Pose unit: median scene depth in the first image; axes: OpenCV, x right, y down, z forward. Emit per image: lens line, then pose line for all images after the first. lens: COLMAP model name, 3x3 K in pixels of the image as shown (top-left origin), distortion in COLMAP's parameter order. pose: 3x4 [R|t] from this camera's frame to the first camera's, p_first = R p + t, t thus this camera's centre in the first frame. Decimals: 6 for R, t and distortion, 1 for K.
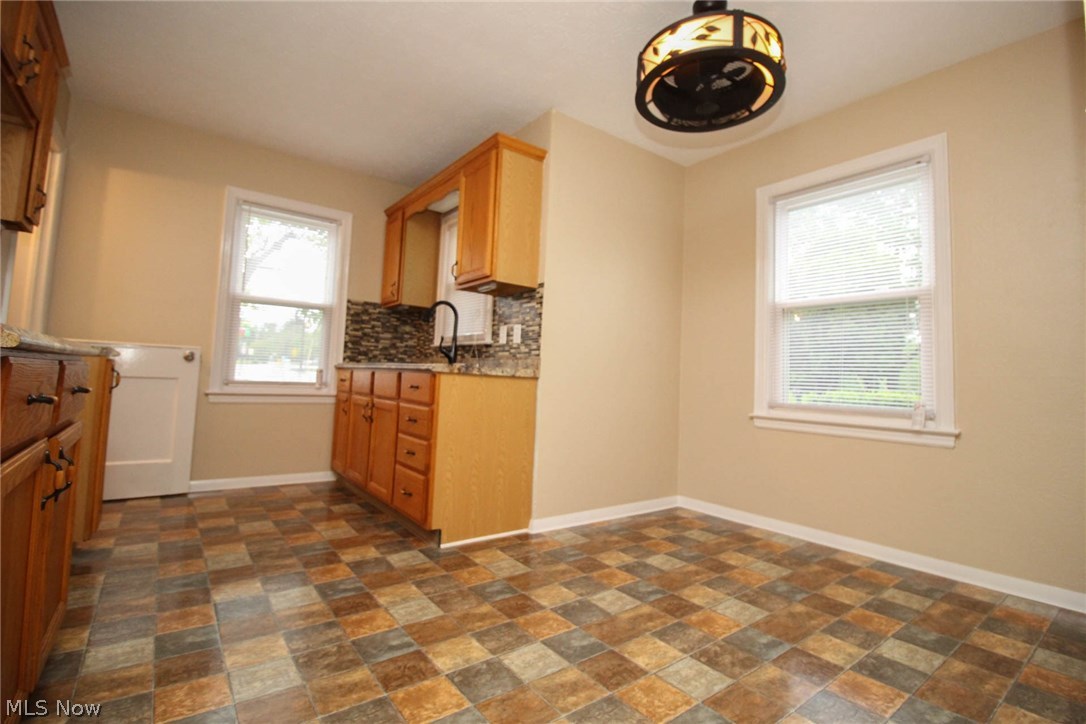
lens RADIAL K [[500.8, 0, 559.2], [0, 500.8, 345.5], [0, 0, 1]] dist [-0.012238, -0.005705]
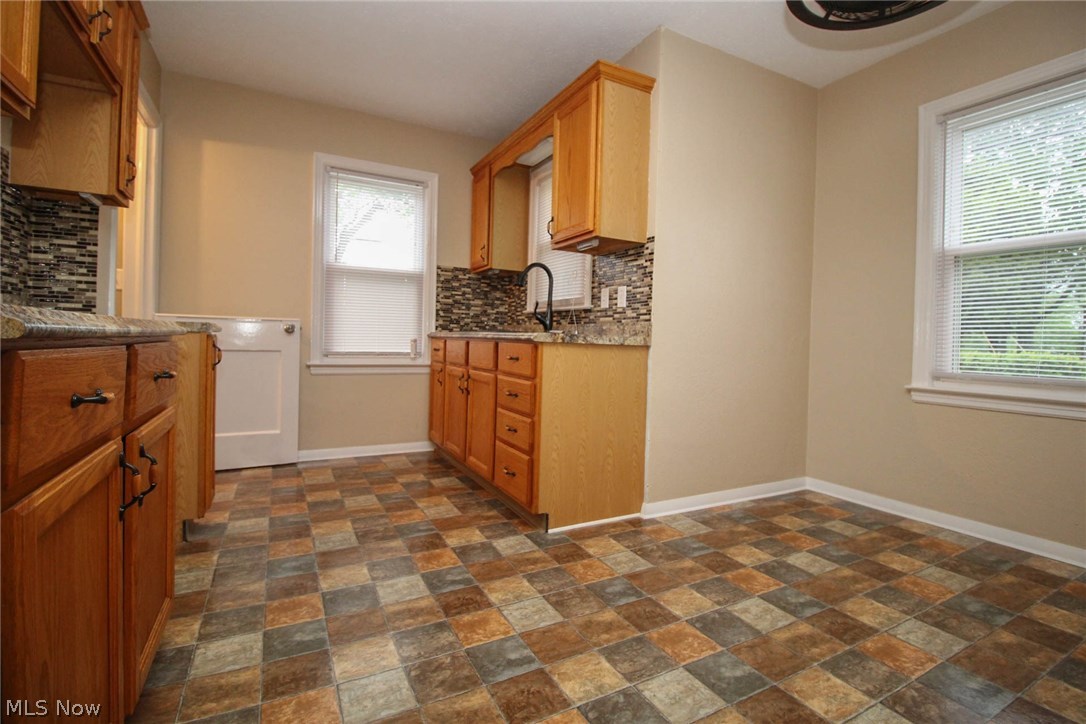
lens RADIAL K [[500.8, 0, 558.5], [0, 500.8, 347.5], [0, 0, 1]] dist [-0.012238, -0.005705]
pose [[0.987103, -0.012795, -0.159576, -0.065284], [0.025174, 0.996805, 0.075798, -0.004144], [0.158096, -0.078838, 0.984271, 0.120123]]
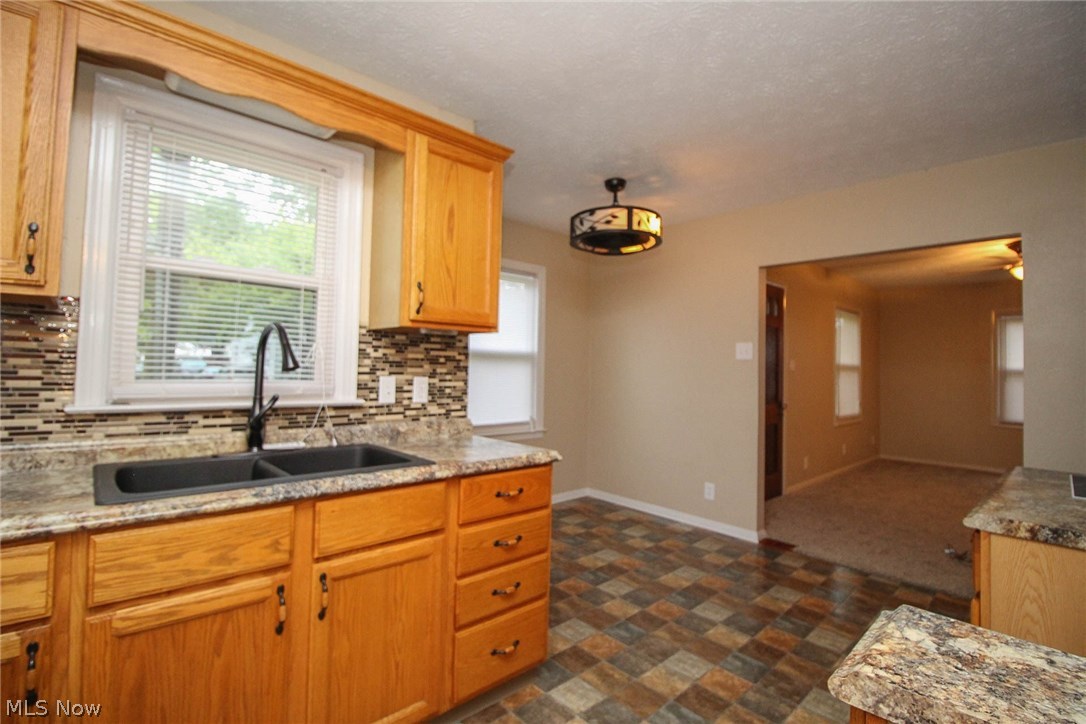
lens RADIAL K [[500.8, 0, 541.9], [0, 500.8, 350.9], [0, 0, 1]] dist [-0.012238, -0.005705]
pose [[-0.072265, -0.008483, 0.997349, -0.994416], [-0.090796, 0.995868, 0.001892, -0.116650], [-0.993244, -0.090419, -0.072737, 1.047789]]
